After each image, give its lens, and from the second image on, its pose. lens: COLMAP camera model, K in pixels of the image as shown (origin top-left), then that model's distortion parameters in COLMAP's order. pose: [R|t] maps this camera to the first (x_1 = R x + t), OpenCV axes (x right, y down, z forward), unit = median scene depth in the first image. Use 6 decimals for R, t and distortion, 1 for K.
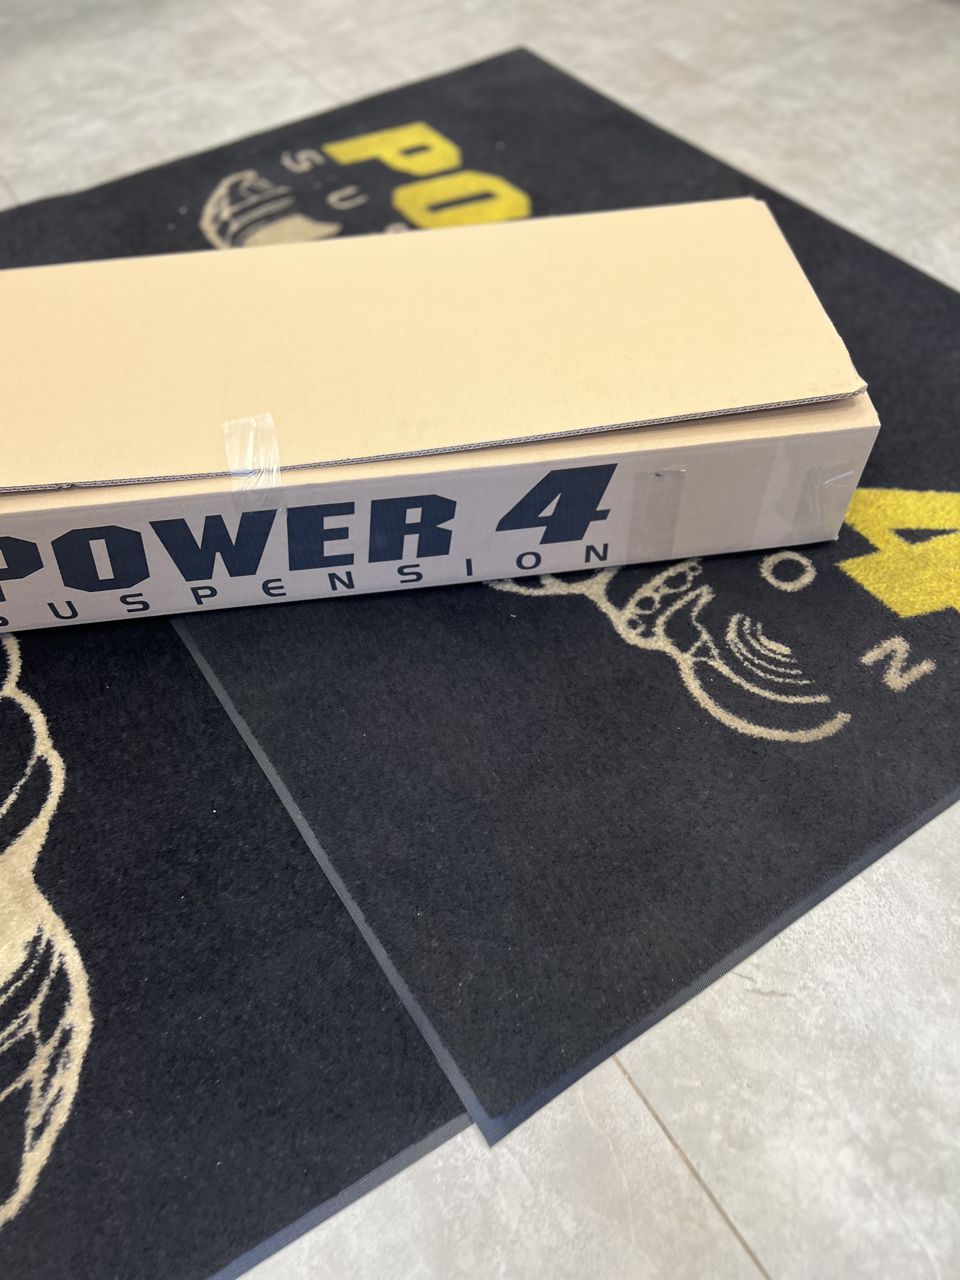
lens RADIAL K [[980.6, 0, 490.0], [0, 980.6, 644.7], [0, 0, 1]] dist [0.061316, -0.071263]
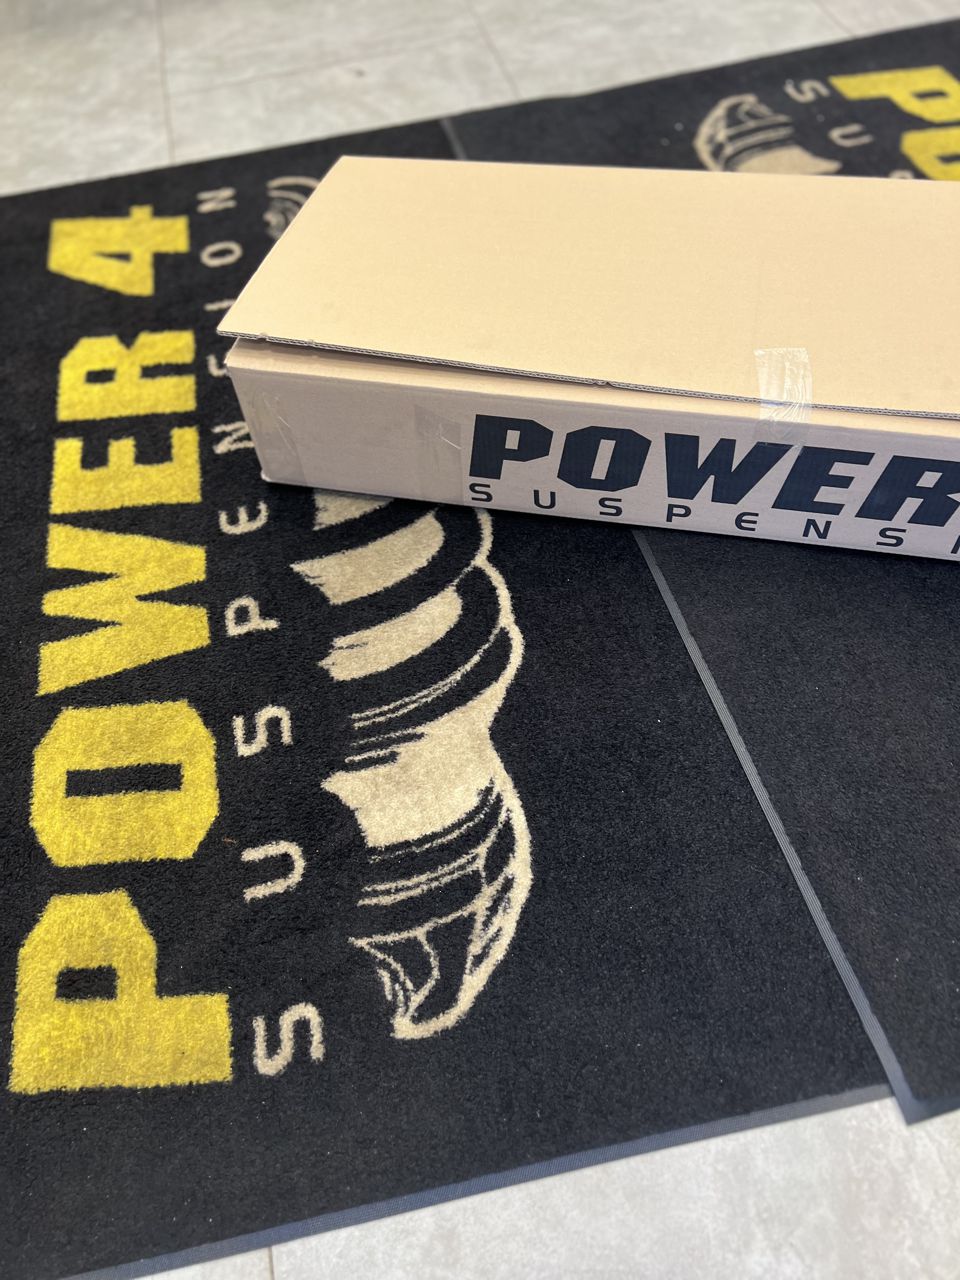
lens RADIAL K [[980.6, 0, 483.7], [0, 980.6, 643.1], [0, 0, 1]] dist [0.061316, -0.071263]
pose [[0.941420, 0.251403, -0.224778, -0.229269], [-0.238820, 0.967597, 0.081980, 0.046522], [0.238105, -0.023496, 0.970955, -0.041510]]
